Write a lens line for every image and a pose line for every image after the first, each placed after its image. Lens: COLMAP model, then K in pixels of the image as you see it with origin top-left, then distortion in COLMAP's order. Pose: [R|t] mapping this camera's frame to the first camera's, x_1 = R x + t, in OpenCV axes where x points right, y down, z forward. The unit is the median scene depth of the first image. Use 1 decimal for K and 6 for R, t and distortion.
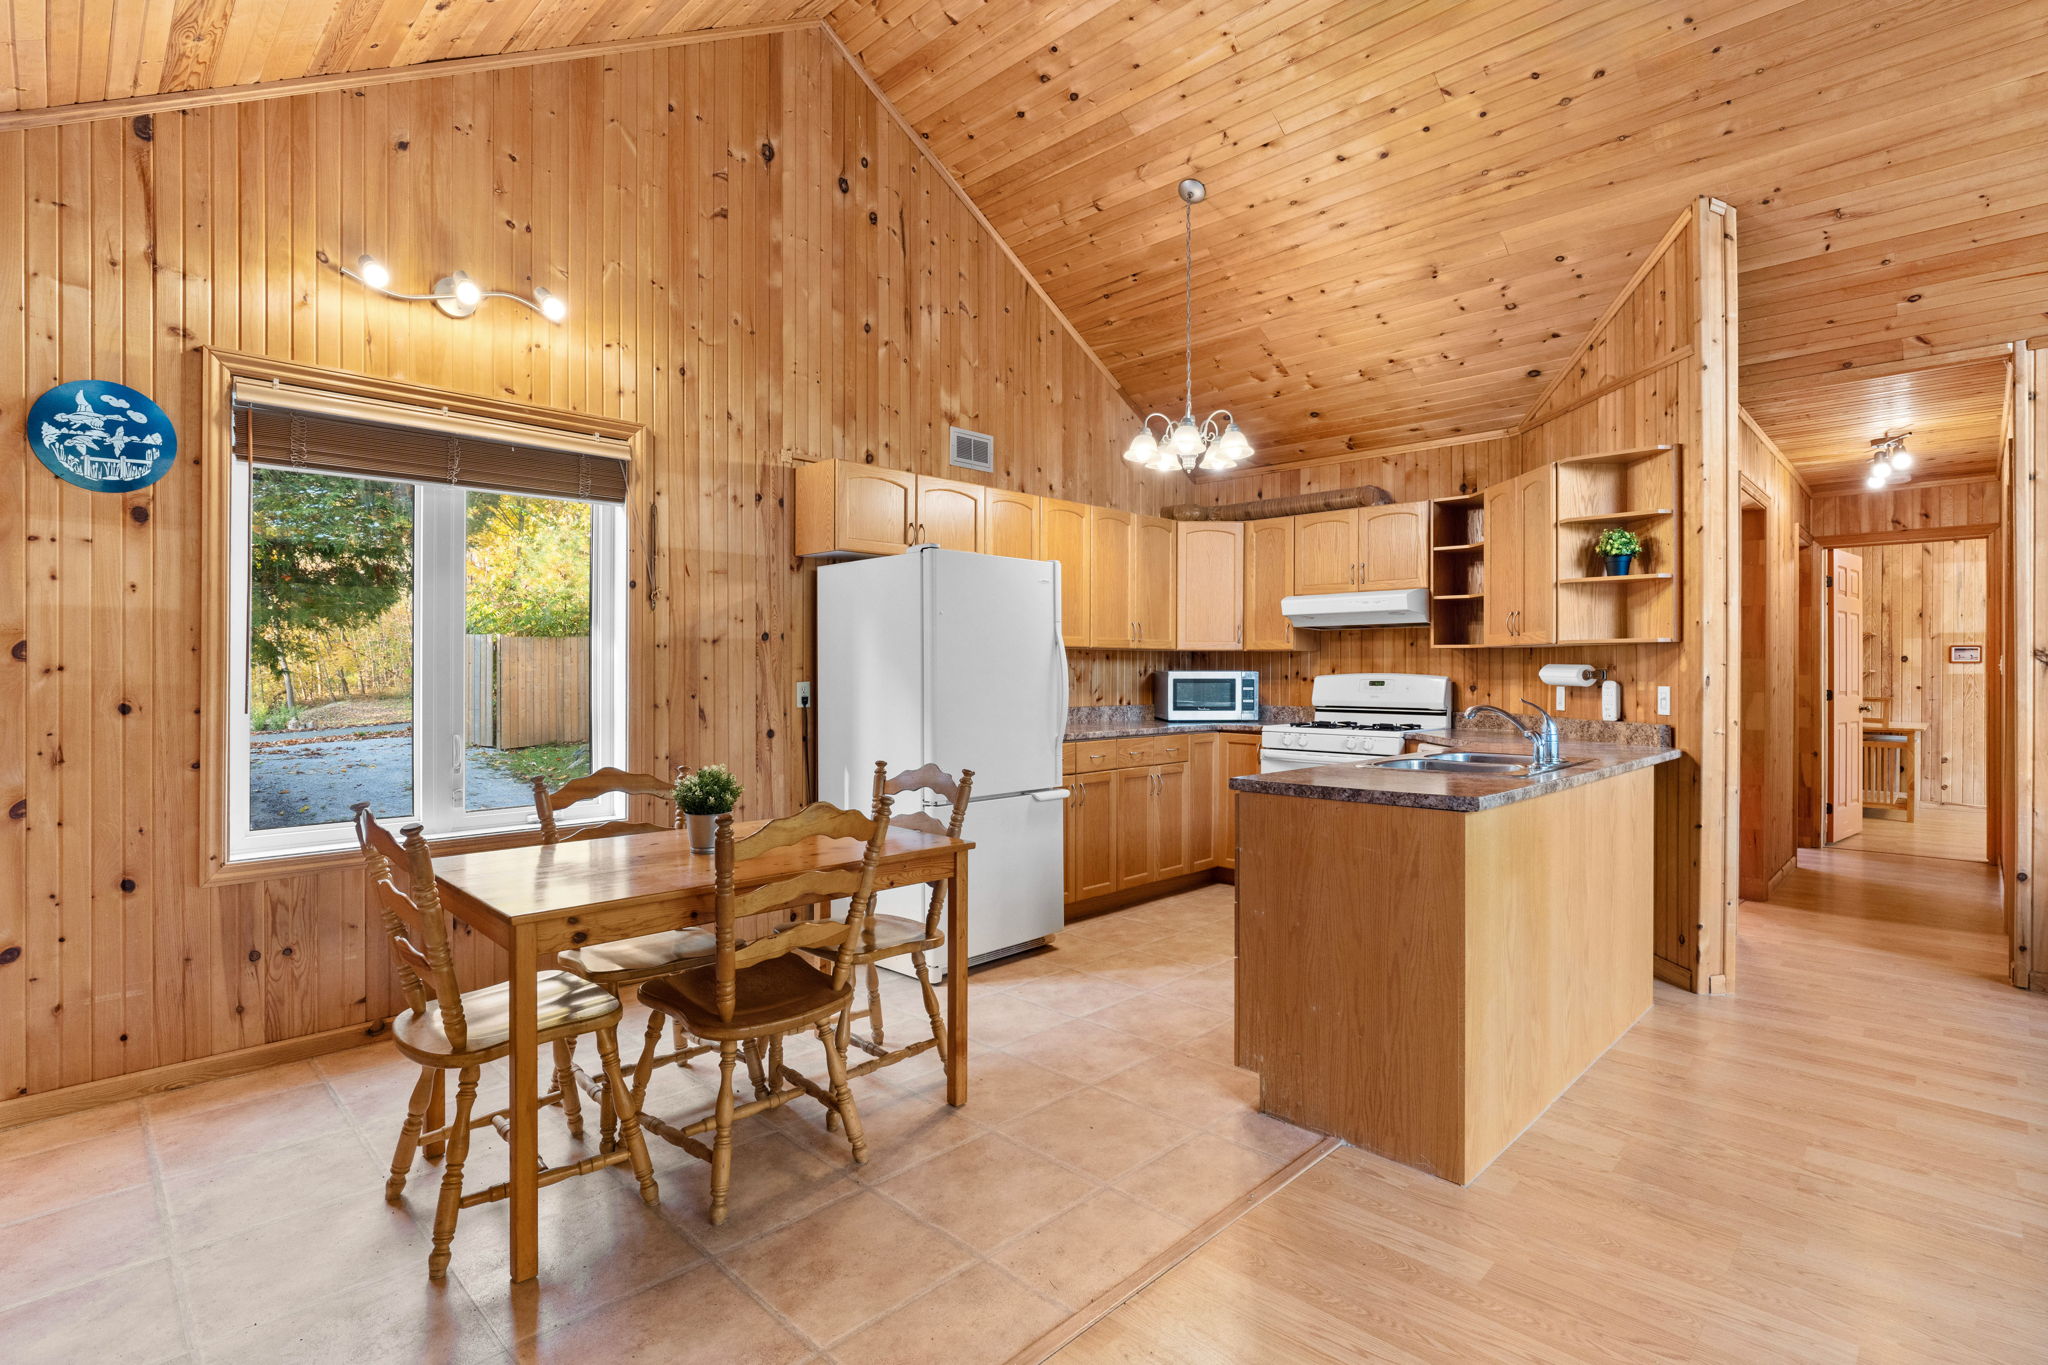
lens RADIAL K [[965.9, 0, 1033.2], [0, 965.9, 671.8], [0, 0, 1]] dist [-0.023454, 0.005371]
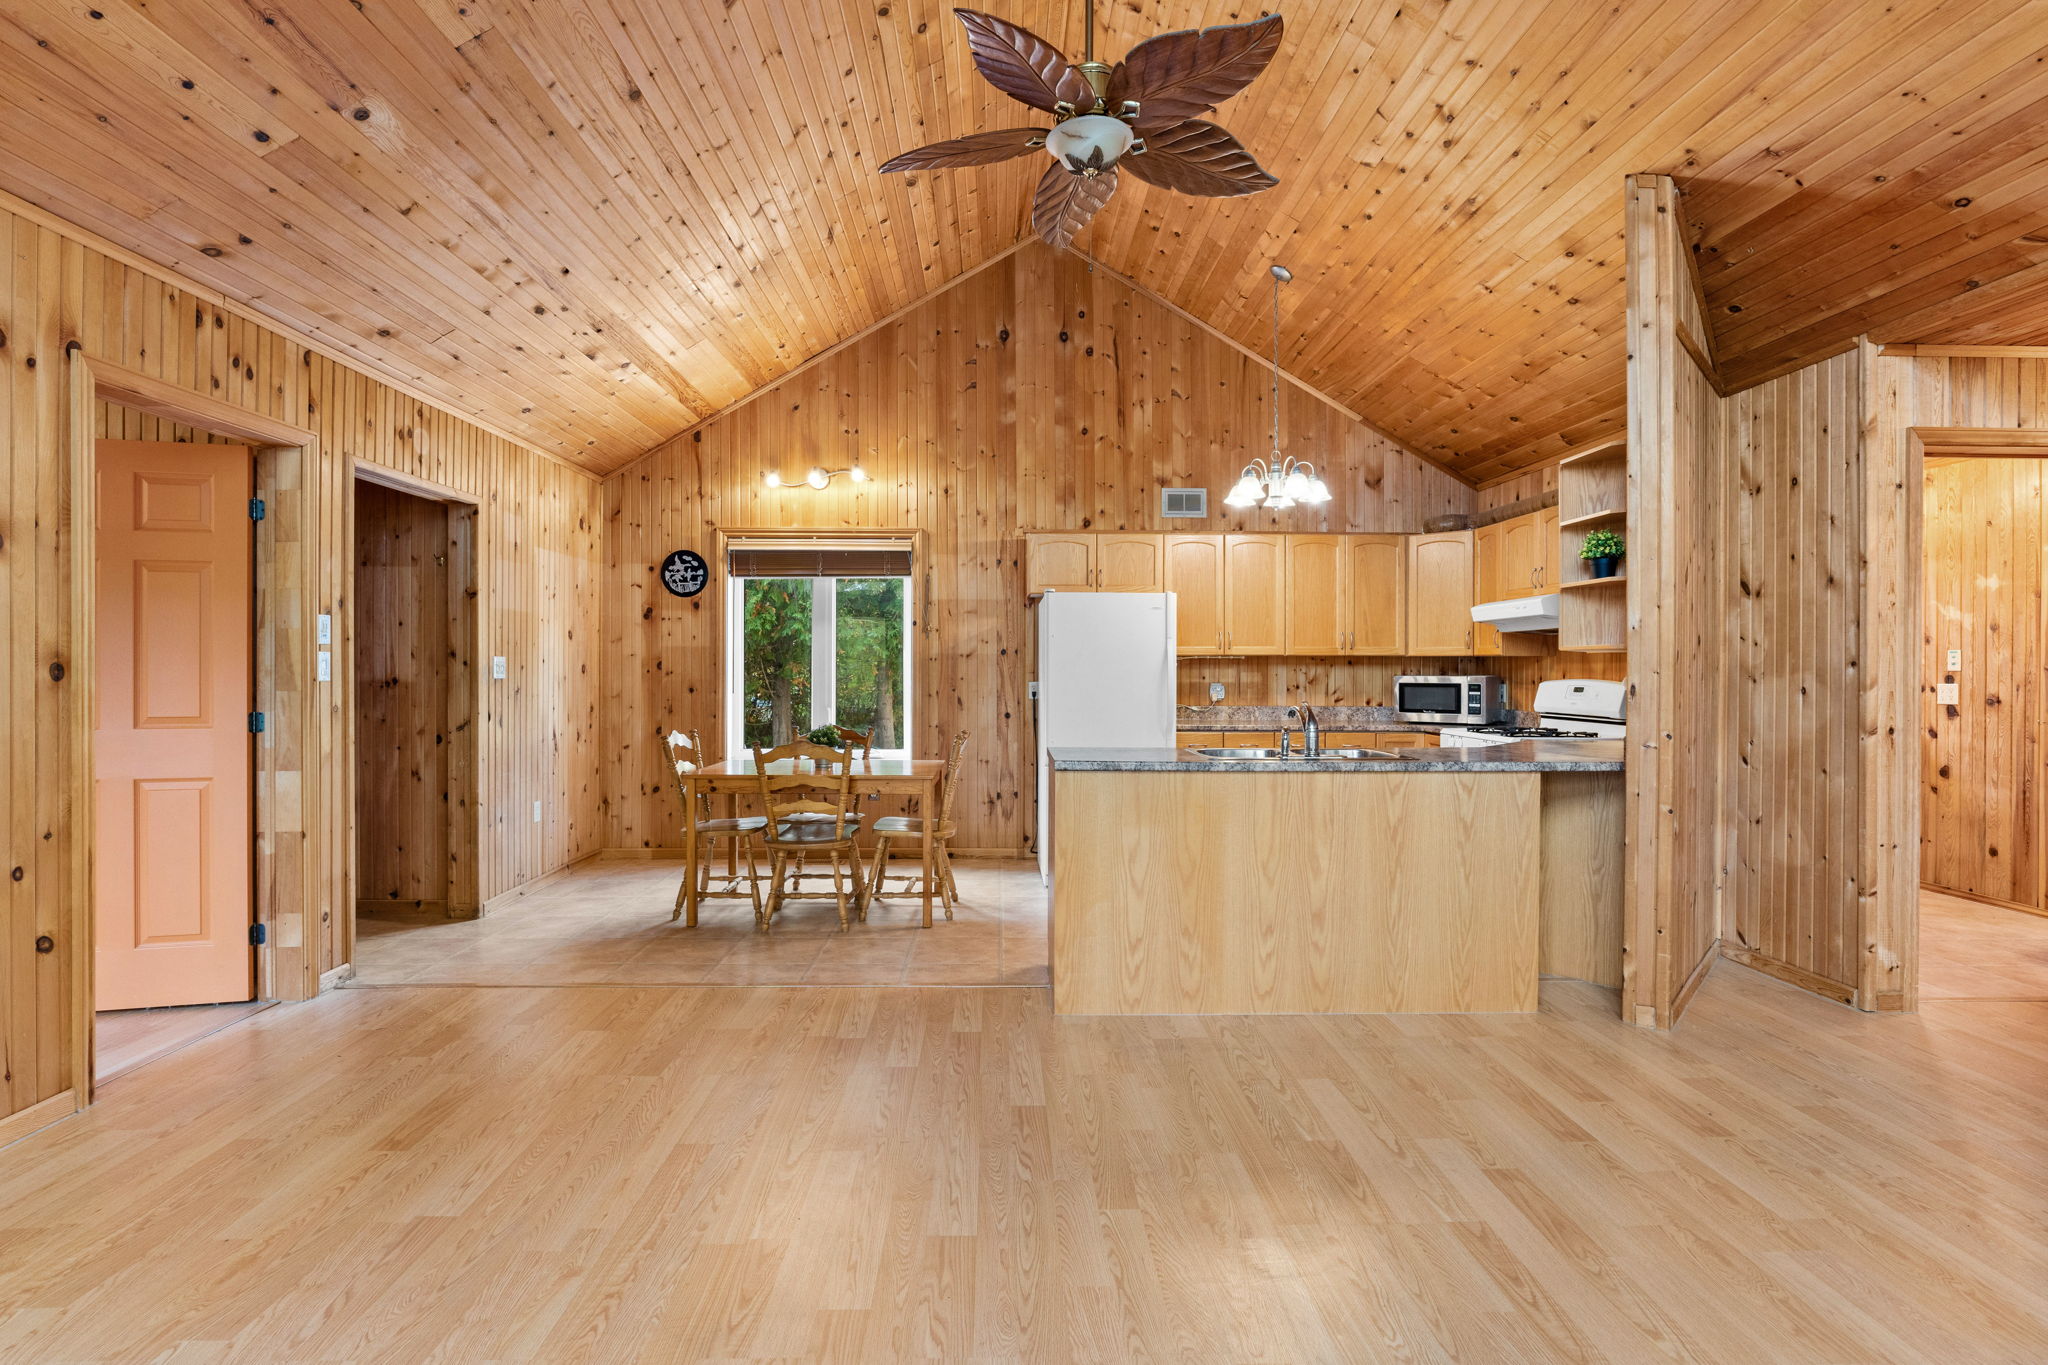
lens RADIAL K [[965.9, 0, 1037.8], [0, 965.9, 666.1], [0, 0, 1]] dist [-0.023454, 0.005371]
pose [[0.725832, -0.000565, -0.687872, 0.806043], [-0.002540, 0.999991, -0.003501, -0.008830], [0.687868, 0.004288, 0.725824, -0.076702]]
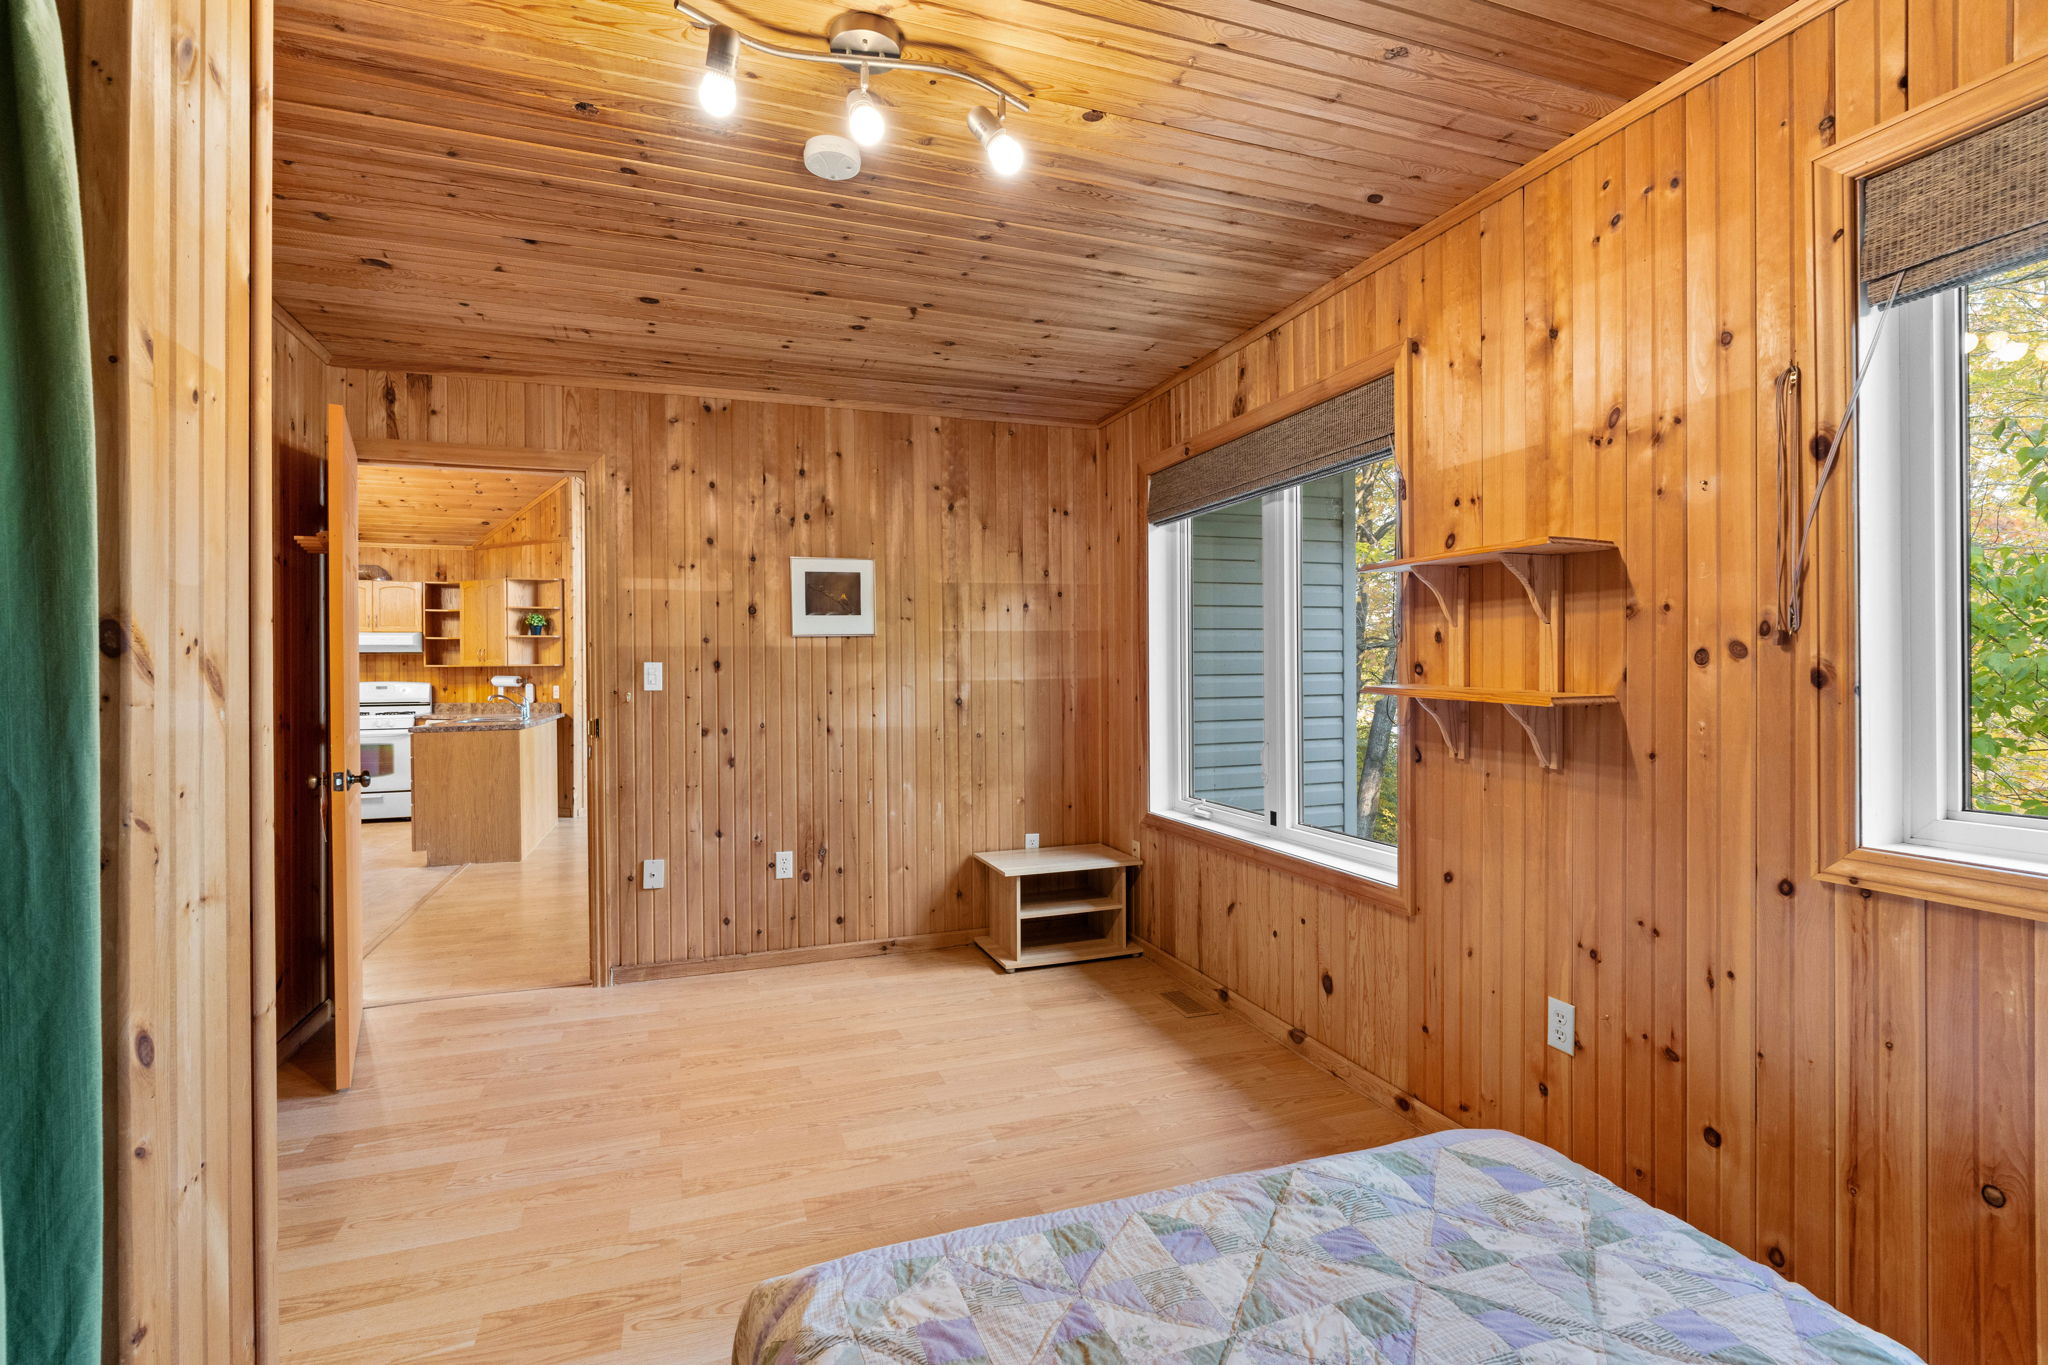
lens RADIAL K [[965.9, 0, 1038.7], [0, 965.9, 671.7], [0, 0, 1]] dist [-0.023454, 0.005371]
pose [[0.430970, -0.007205, 0.902337, -0.807553], [0.009782, 0.999947, 0.003312, -0.012892], [-0.902313, 0.007399, 0.431018, -0.904157]]
